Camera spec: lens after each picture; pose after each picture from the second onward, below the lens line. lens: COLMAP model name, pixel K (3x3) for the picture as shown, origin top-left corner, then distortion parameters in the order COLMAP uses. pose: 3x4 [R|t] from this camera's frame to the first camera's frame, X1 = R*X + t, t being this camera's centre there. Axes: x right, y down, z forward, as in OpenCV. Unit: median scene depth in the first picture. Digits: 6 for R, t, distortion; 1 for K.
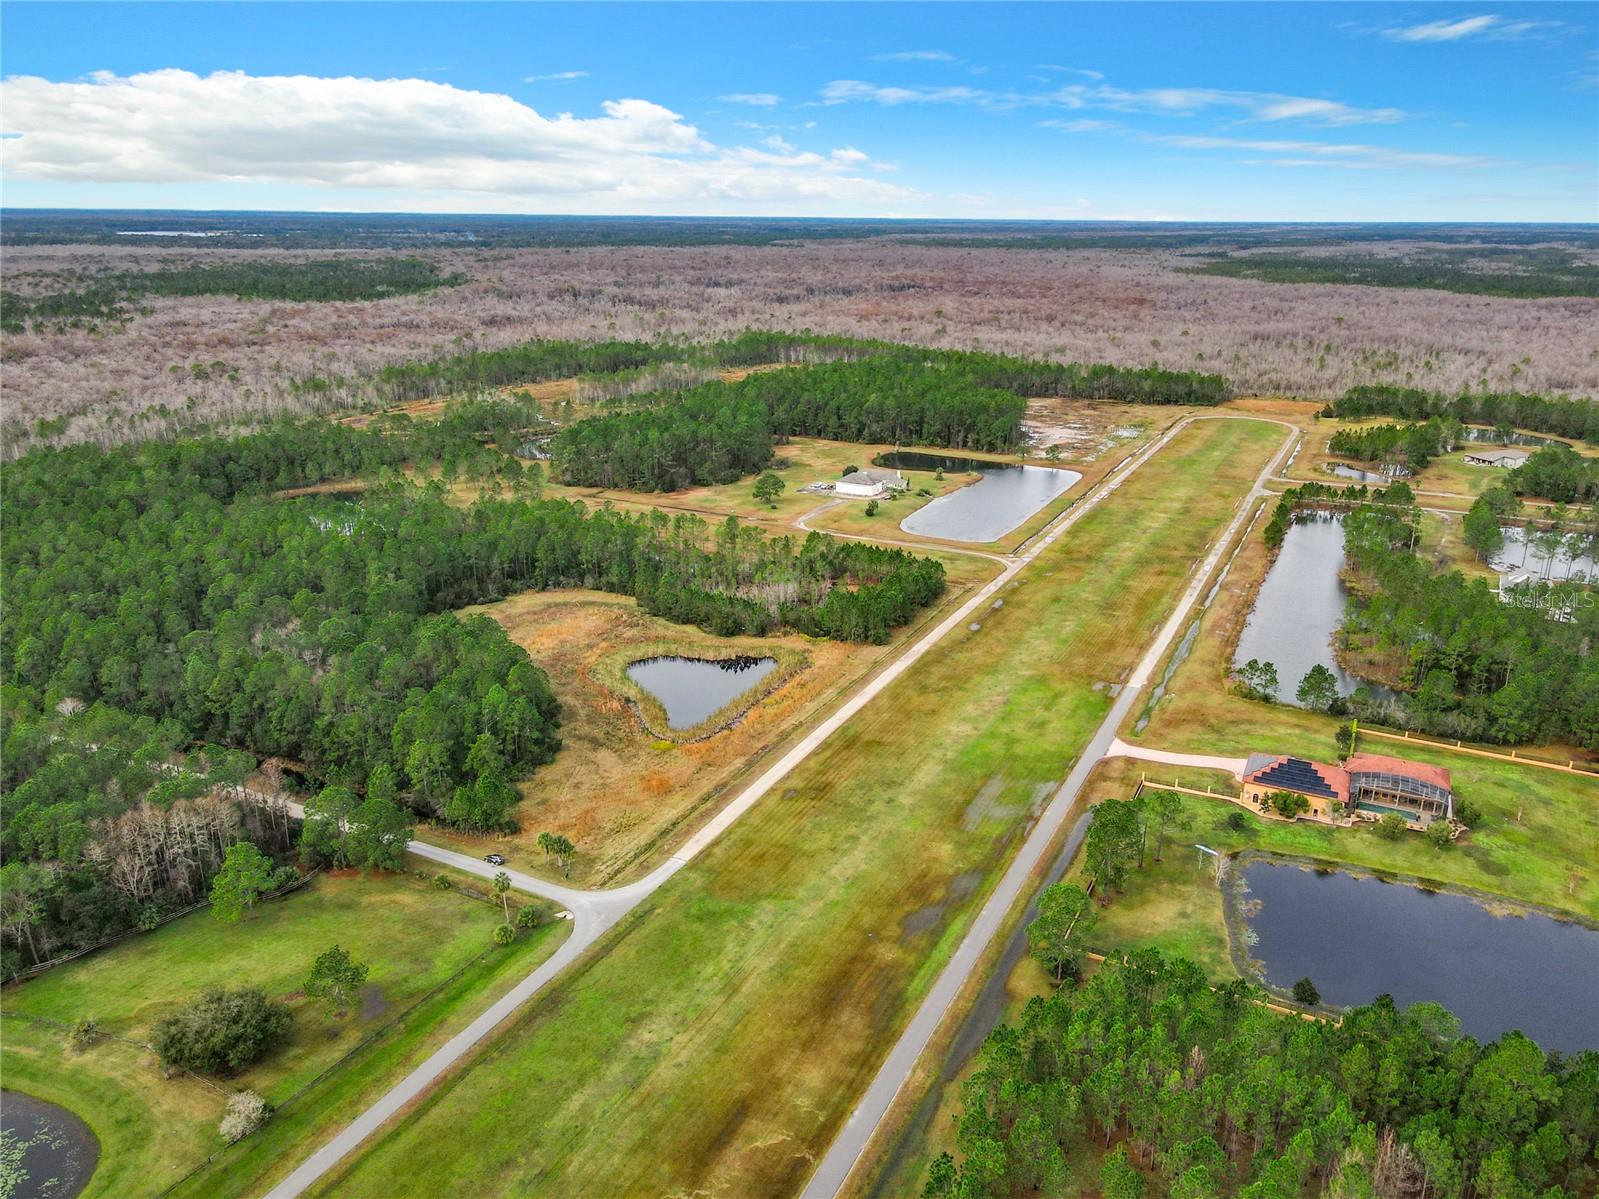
lens RADIAL K [[1145.2, 0, 799.5], [0, 1145.2, 599.5], [0, 0, 1]] dist [-0.012527, 0.061115]
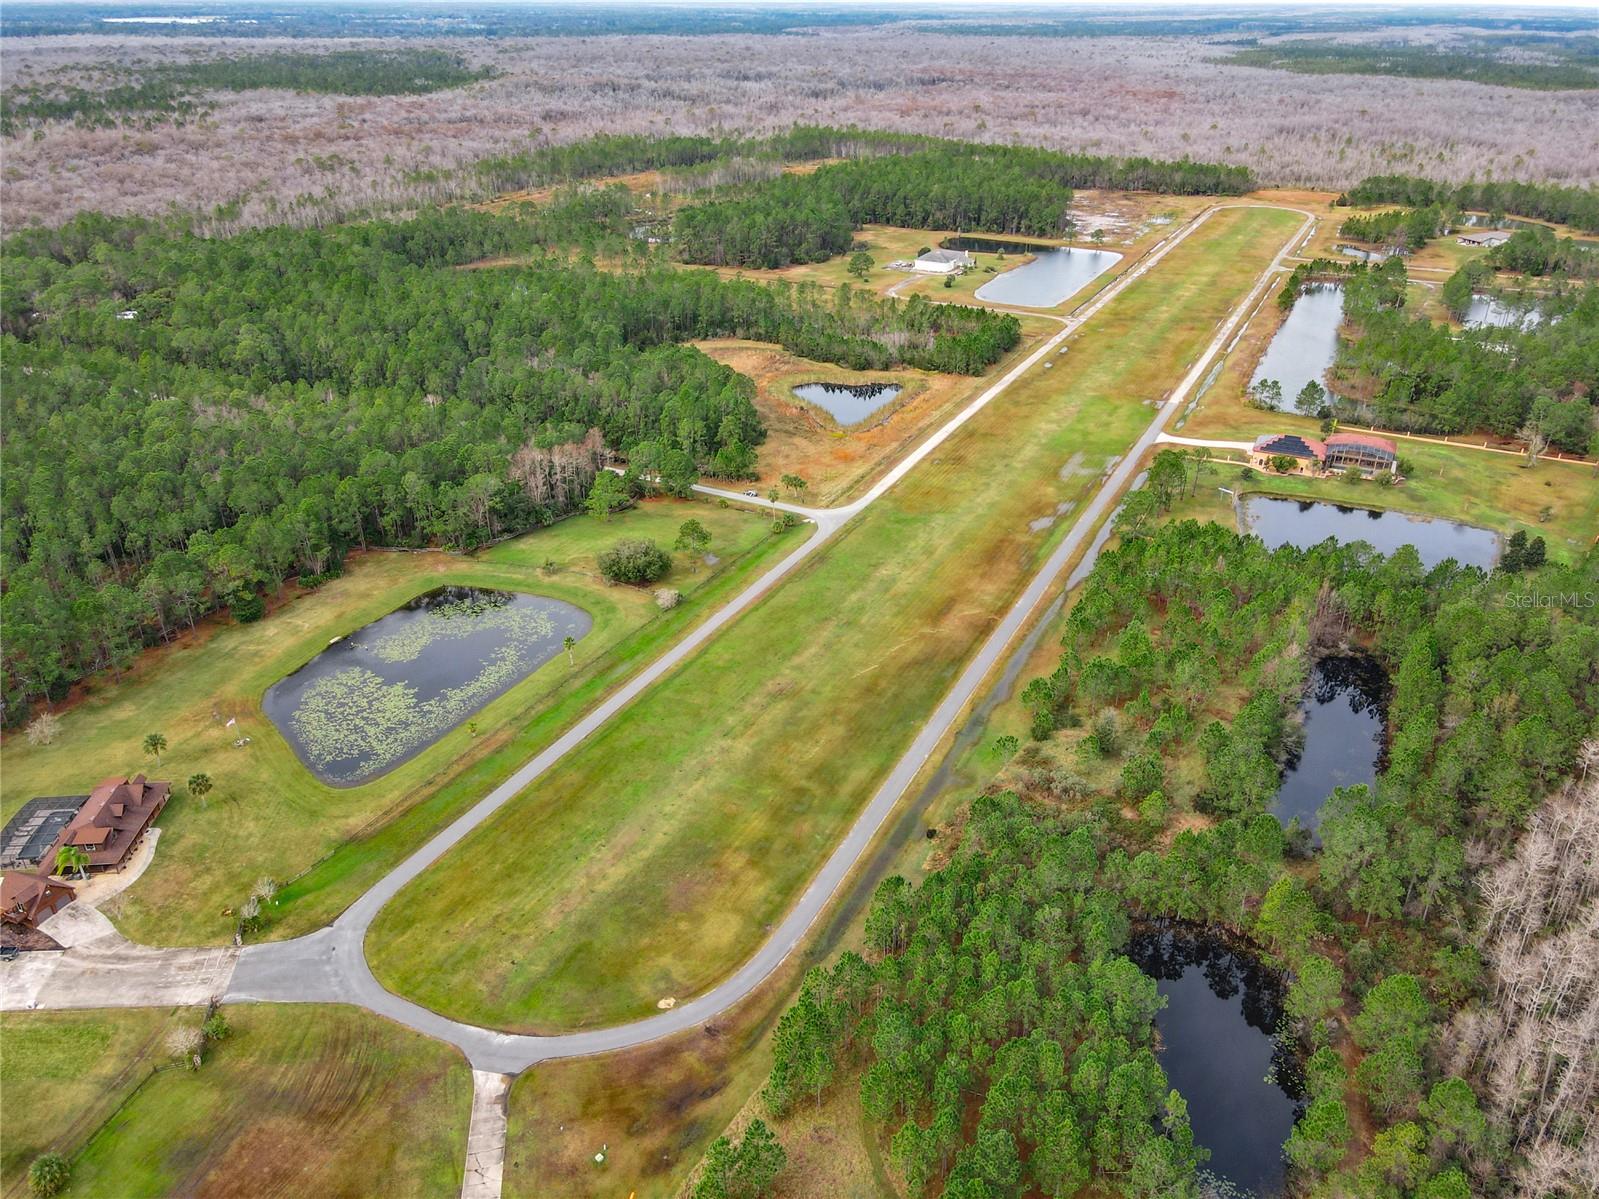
lens RADIAL K [[1140.6, 0, 799.5], [0, 1140.6, 599.5], [0, 0, 1]] dist [0.004677, 0.028423]
pose [[1.000000, -0.000670, -0.000371, -0.113712], [0.000721, 0.987108, 0.160056, 0.070456], [0.000259, -0.160056, 0.987108, -0.279414]]
